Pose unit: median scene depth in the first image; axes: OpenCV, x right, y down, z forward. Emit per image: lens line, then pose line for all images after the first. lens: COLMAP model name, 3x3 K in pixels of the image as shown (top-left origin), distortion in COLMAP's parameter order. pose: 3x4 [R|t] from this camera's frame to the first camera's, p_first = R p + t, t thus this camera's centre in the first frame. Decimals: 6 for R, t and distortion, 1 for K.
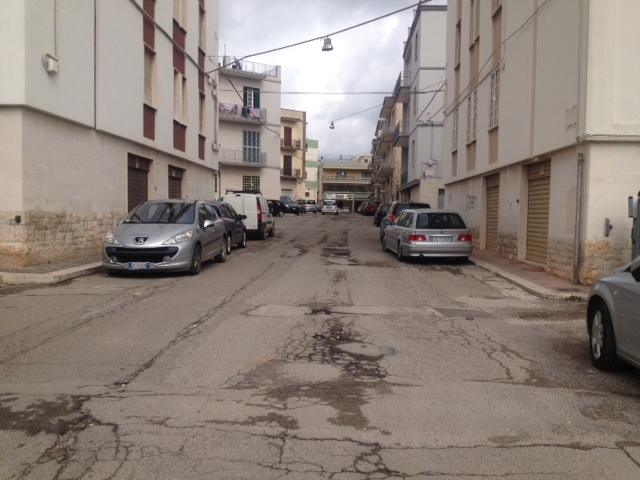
lens RADIAL K [[594.0, 0, 322.1], [0, 594.0, 240.3], [0, 0, 1]] dist [0.057554, -0.124964]
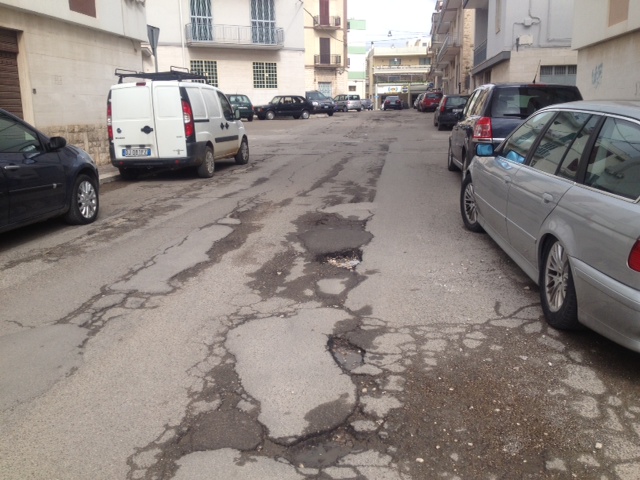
lens RADIAL K [[594.0, 0, 324.4], [0, 594.0, 264.0], [0, 0, 1]] dist [0.057554, -0.124964]
pose [[0.995556, -0.012457, -0.093342, 0.013655], [0.031305, 0.978619, 0.203285, -0.009036], [0.088814, -0.205304, 0.974660, 0.167086]]
